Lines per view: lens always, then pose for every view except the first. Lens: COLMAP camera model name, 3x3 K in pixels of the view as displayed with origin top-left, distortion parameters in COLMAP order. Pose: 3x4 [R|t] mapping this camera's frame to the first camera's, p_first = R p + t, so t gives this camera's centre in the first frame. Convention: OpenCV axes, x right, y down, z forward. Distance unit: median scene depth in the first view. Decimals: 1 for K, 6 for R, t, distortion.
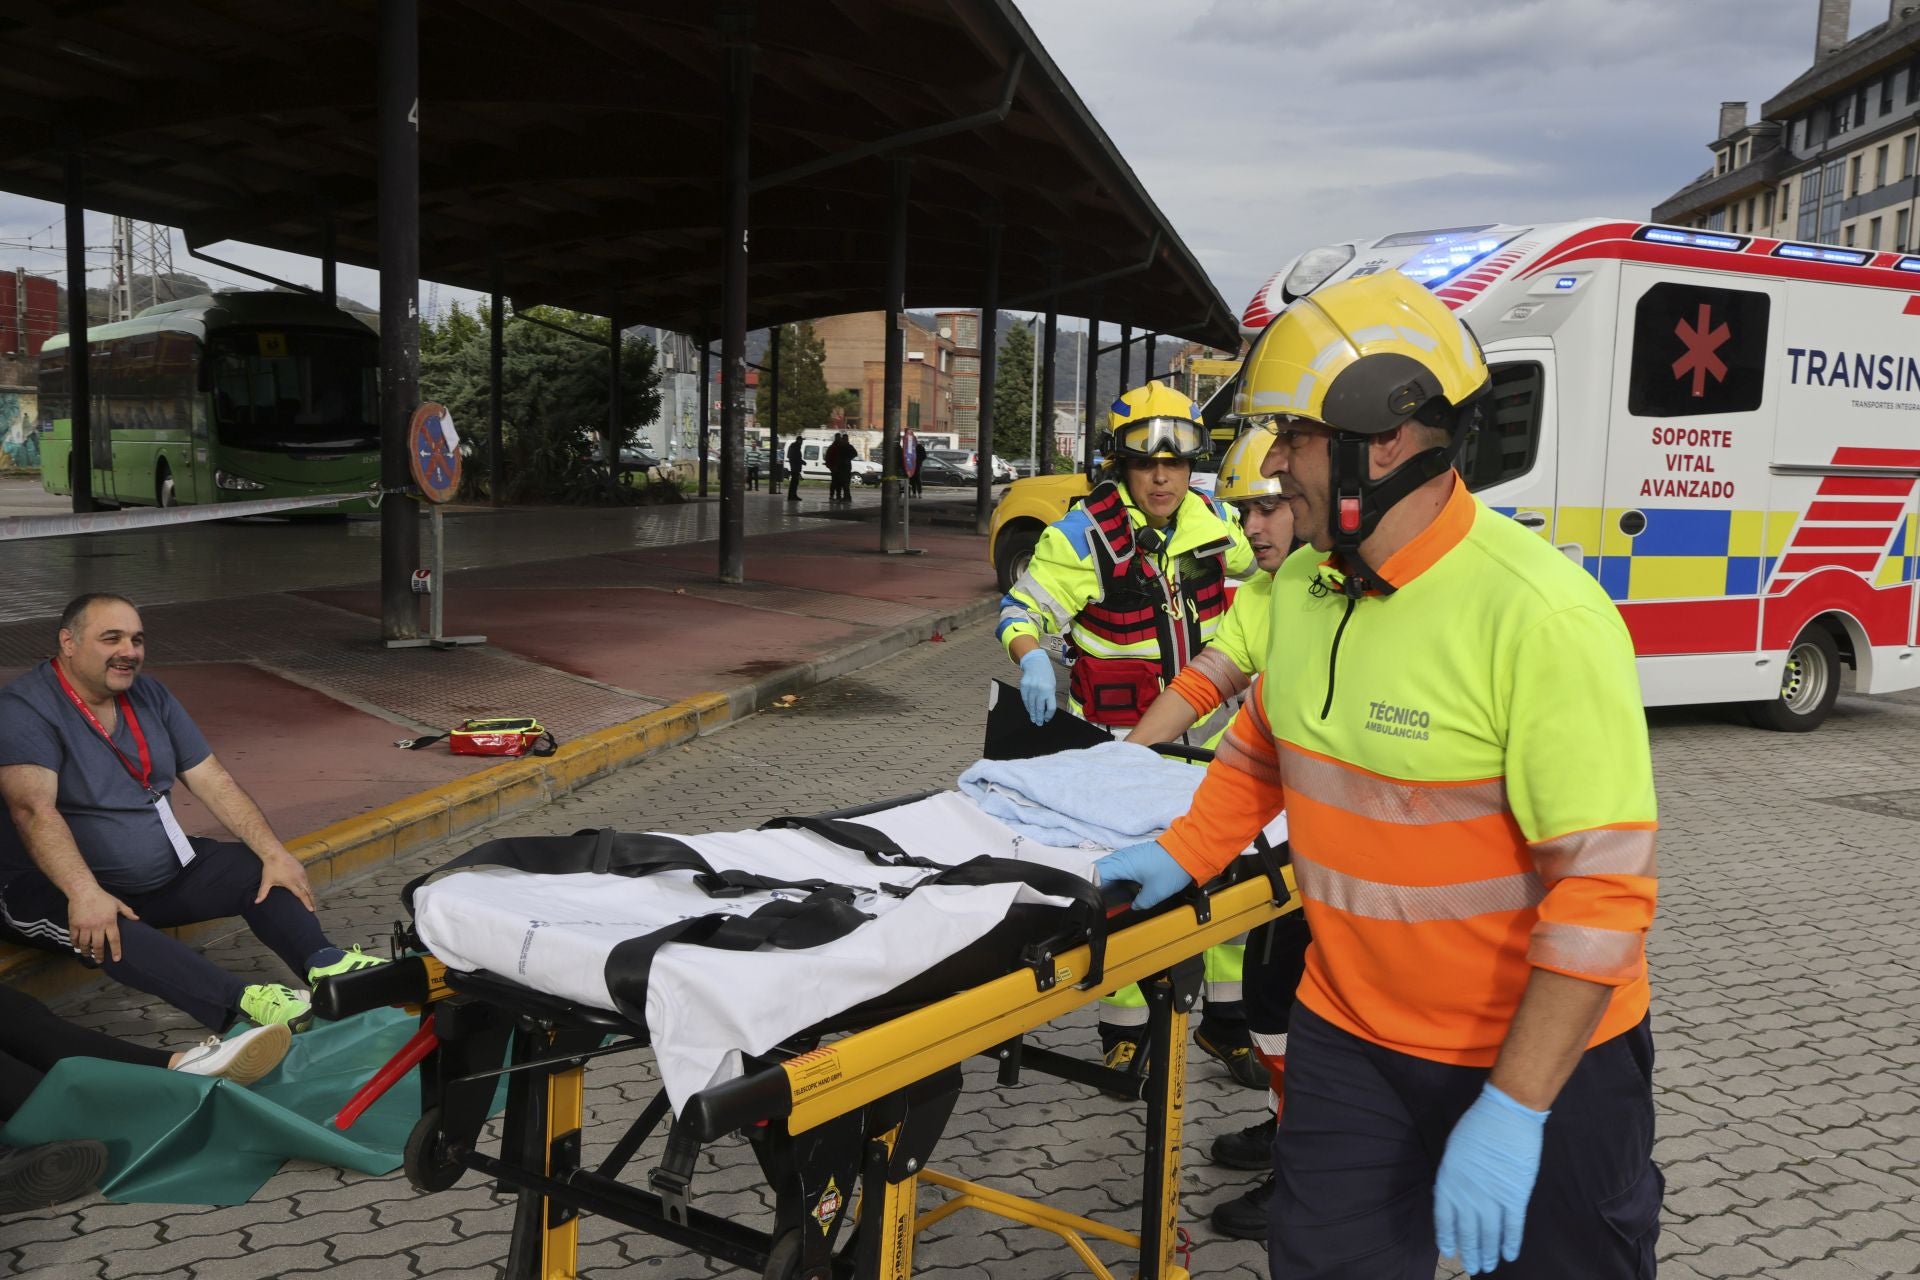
lens RADIAL K [[1931.1, 0, 960.0], [0, 1931.1, 640.0], [0, 0, 1]] dist [0.003480, 0.171196]
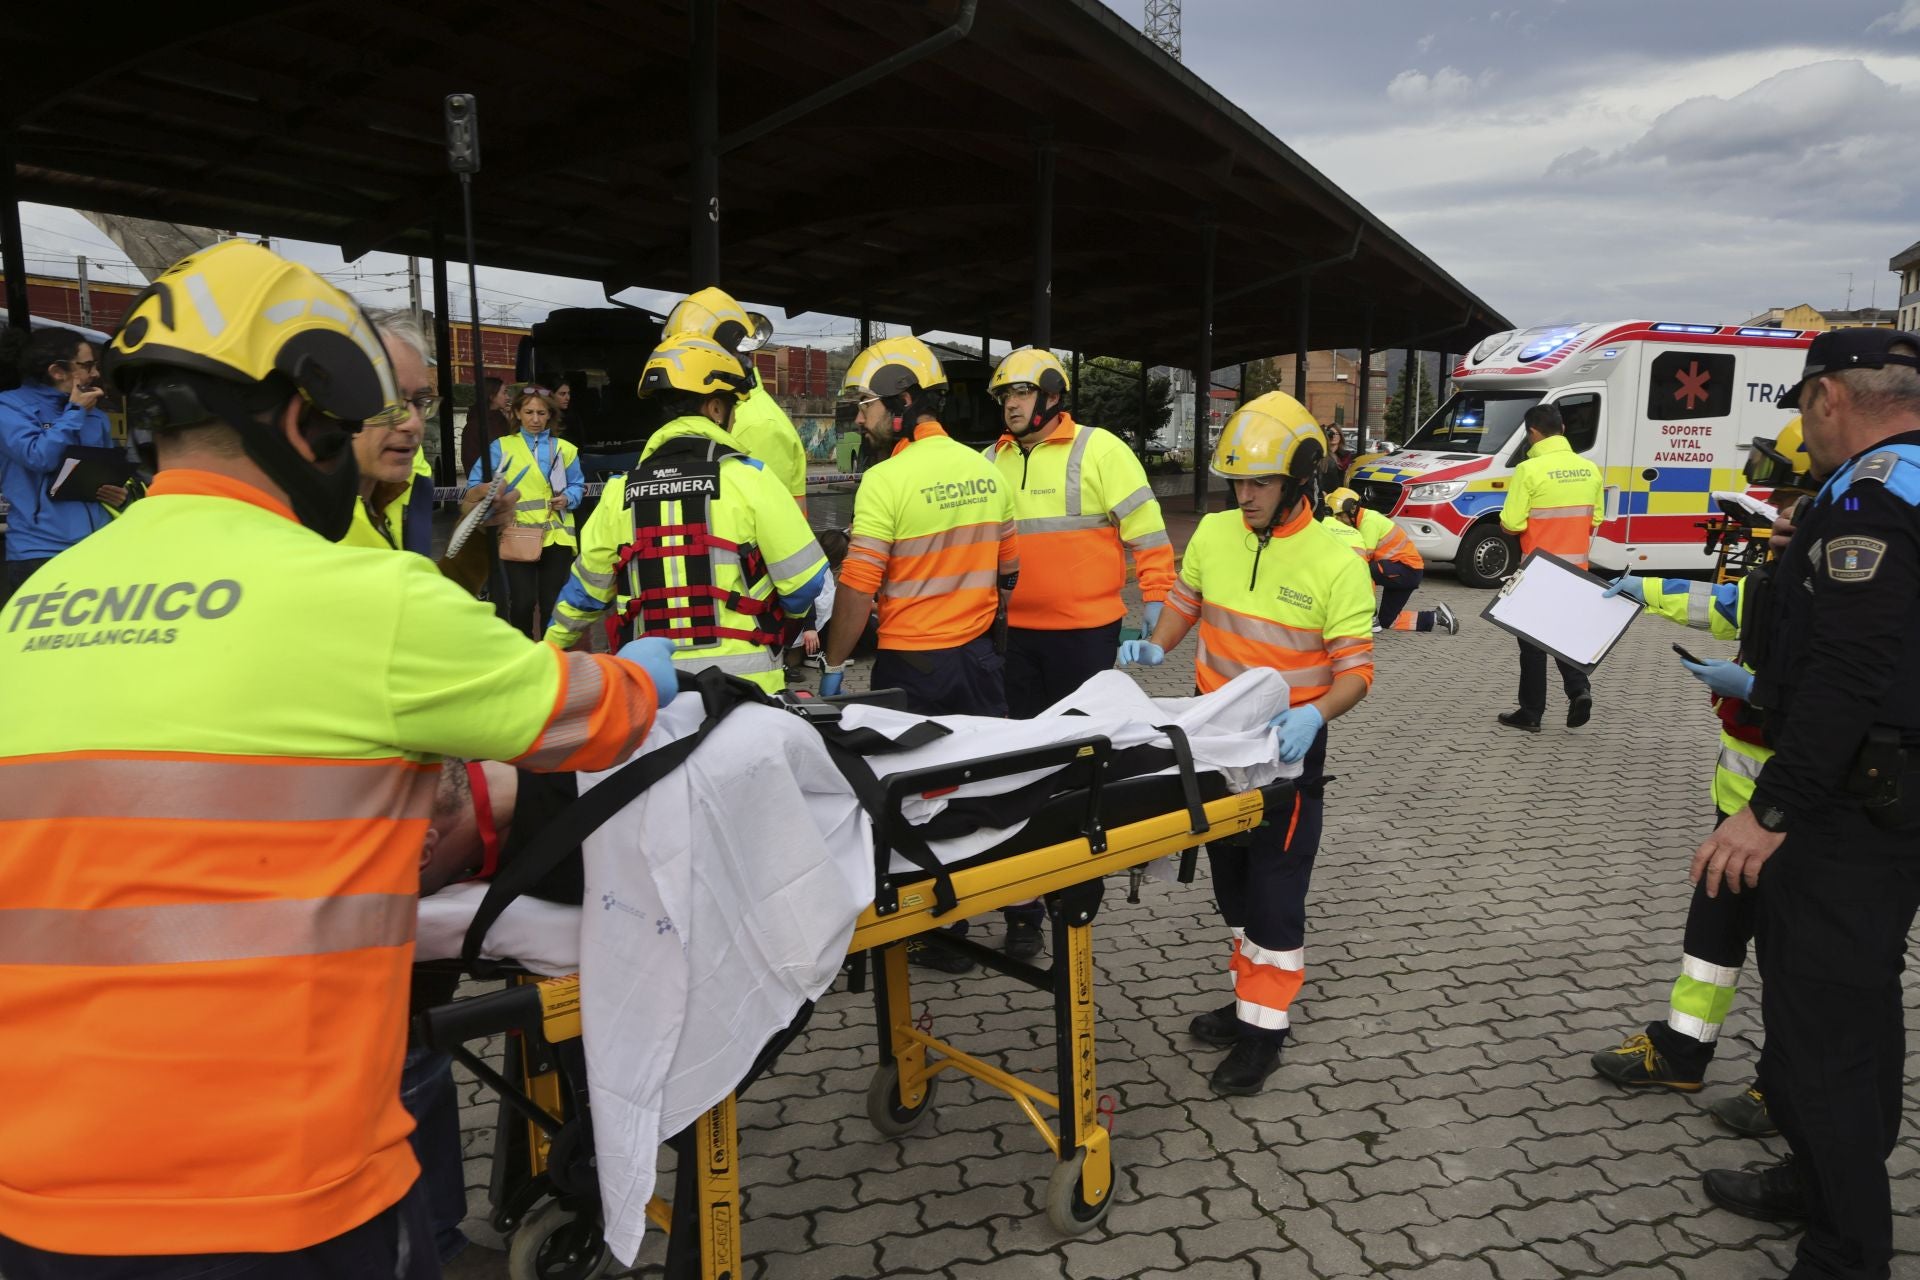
lens RADIAL K [[1361.0, 0, 960.0], [0, 1361.0, 640.0], [0, 0, 1]] dist [-0.109859, 0.085725]
pose [[0.951377, 0.025755, -0.306949, 0.091585], [-0.011132, 0.998722, 0.049296, 0.043875], [0.307826, -0.043482, 0.950448, -0.453615]]
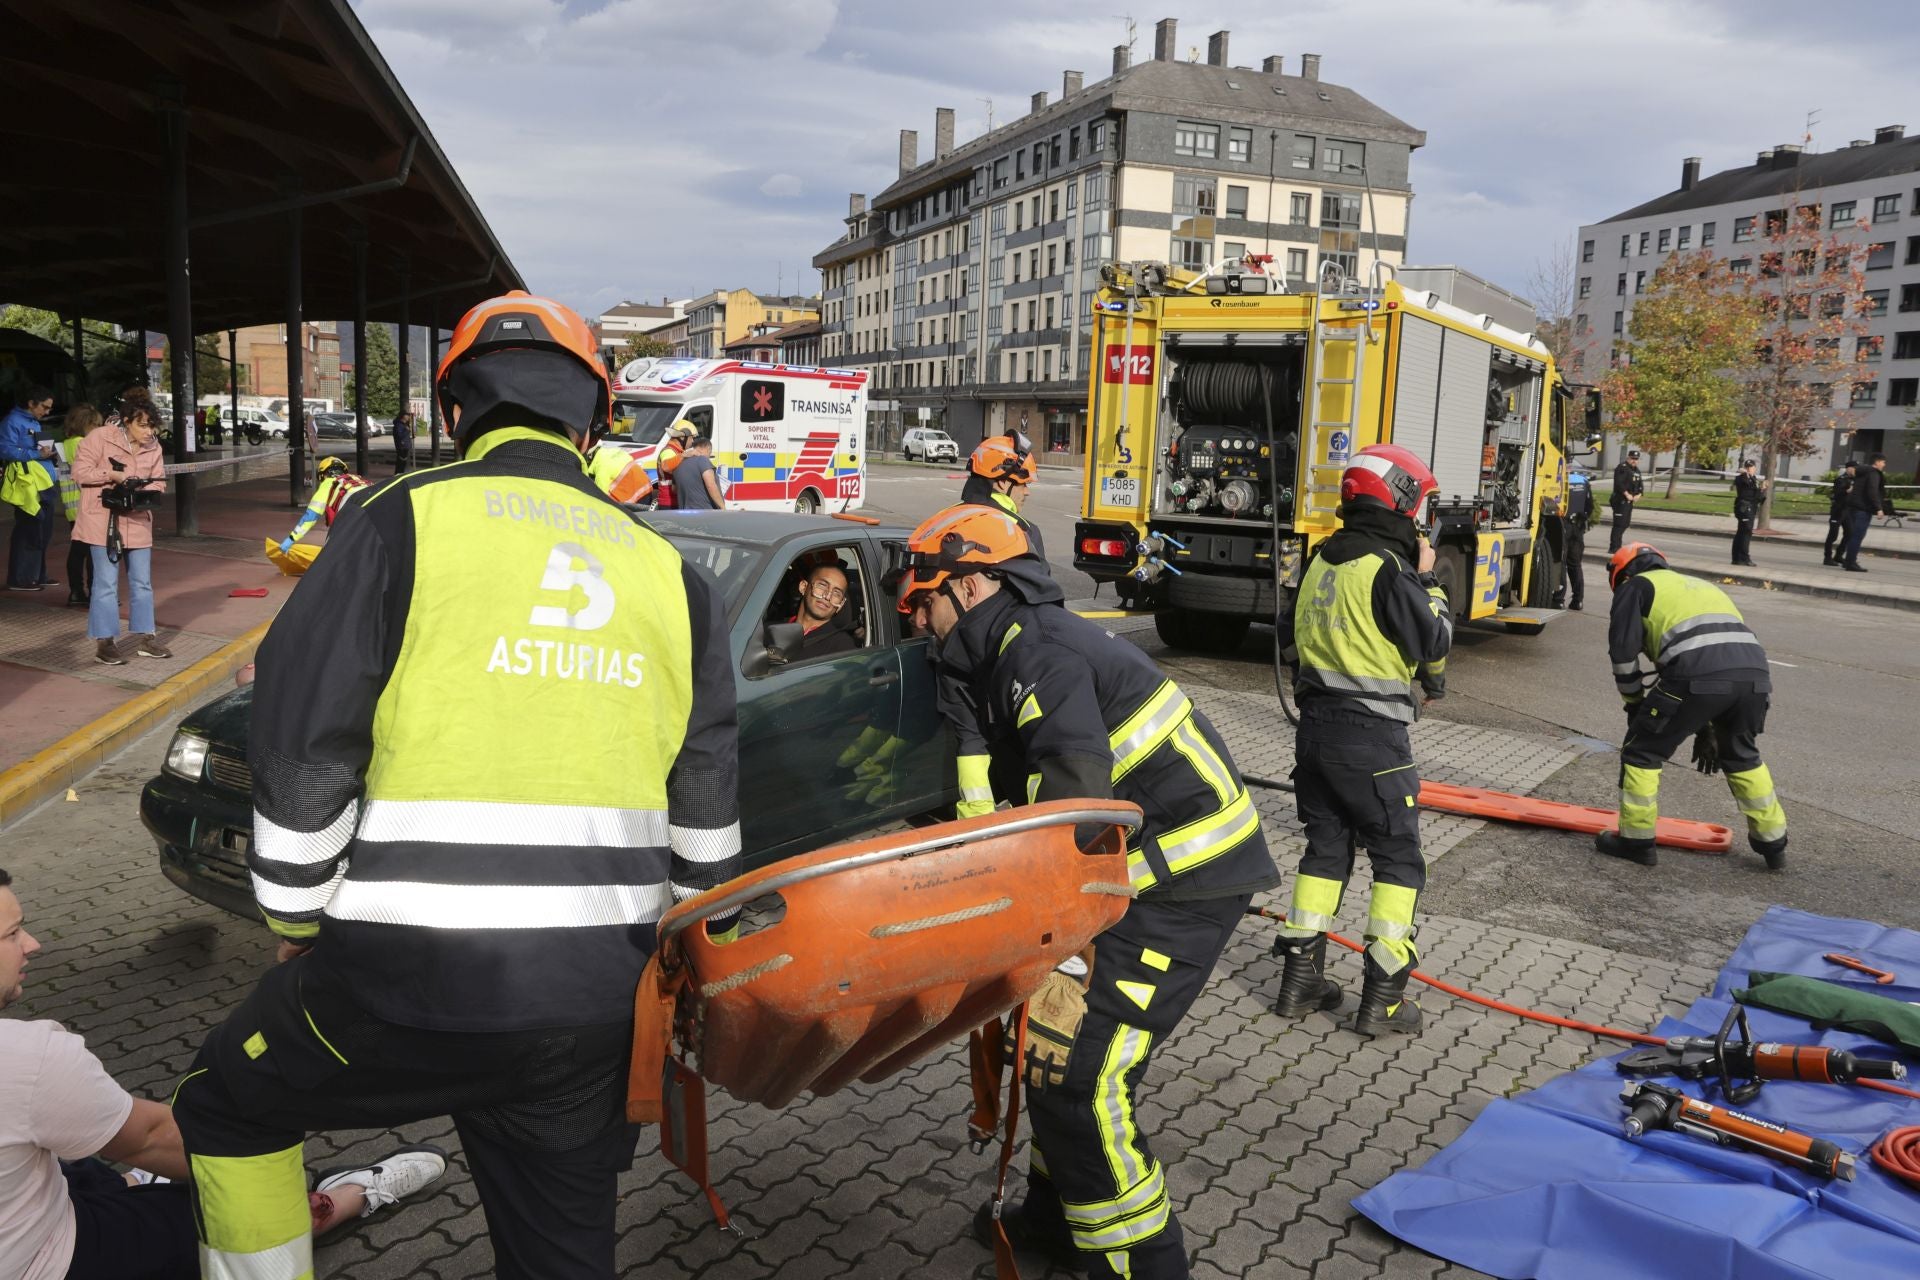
lens RADIAL K [[1695.4, 0, 959.5], [0, 1695.4, 598.4], [0, 0, 1]] dist [-0.009602, -0.007470]
pose [[0.920280, -0.037682, 0.389441, -0.365517], [0.031149, 0.999248, 0.023080, 0.104357], [-0.390018, -0.009109, 0.920762, -1.496436]]
